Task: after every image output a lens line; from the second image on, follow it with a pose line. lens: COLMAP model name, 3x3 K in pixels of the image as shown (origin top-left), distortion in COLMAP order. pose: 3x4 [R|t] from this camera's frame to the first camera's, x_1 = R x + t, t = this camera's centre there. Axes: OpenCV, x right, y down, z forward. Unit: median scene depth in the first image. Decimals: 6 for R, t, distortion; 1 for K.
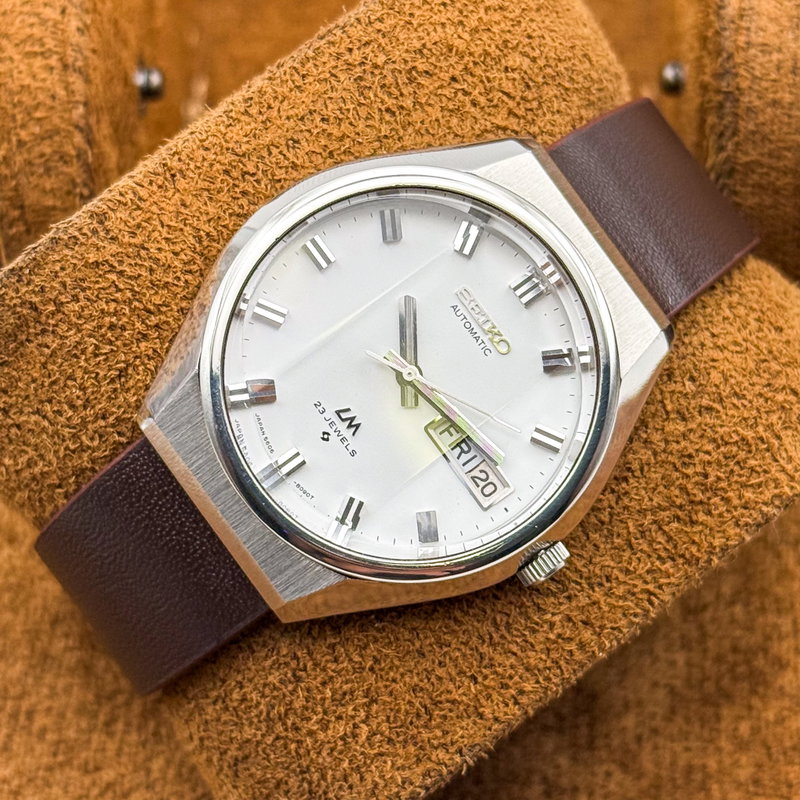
lens RADIAL K [[2663.2, 0, 472.1], [0, 2663.2, 399.0], [0, 0, 1]] dist [0.036160, 1.640251]
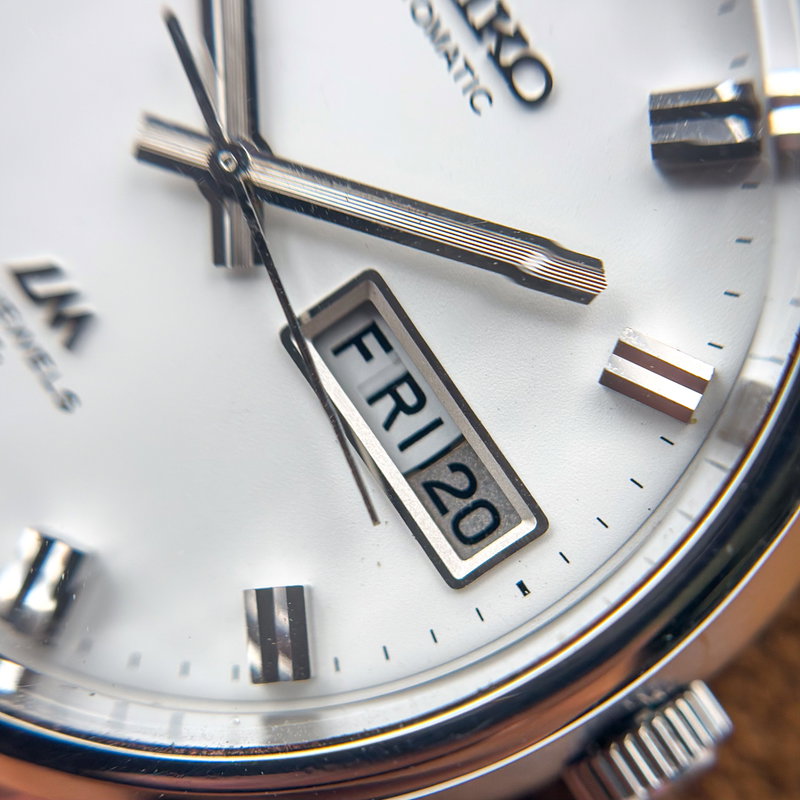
lens RADIAL K [[2109.4, 0, 399.0], [0, 2109.4, 444.9], [0, 0, 1]] dist [0.877843, -0.220914]
pose [[0.984660, 0.037166, -0.170477, 0.041063], [-0.025431, 0.997187, 0.070514, 0.005493], [0.172619, -0.065097, 0.982835, 0.722733]]
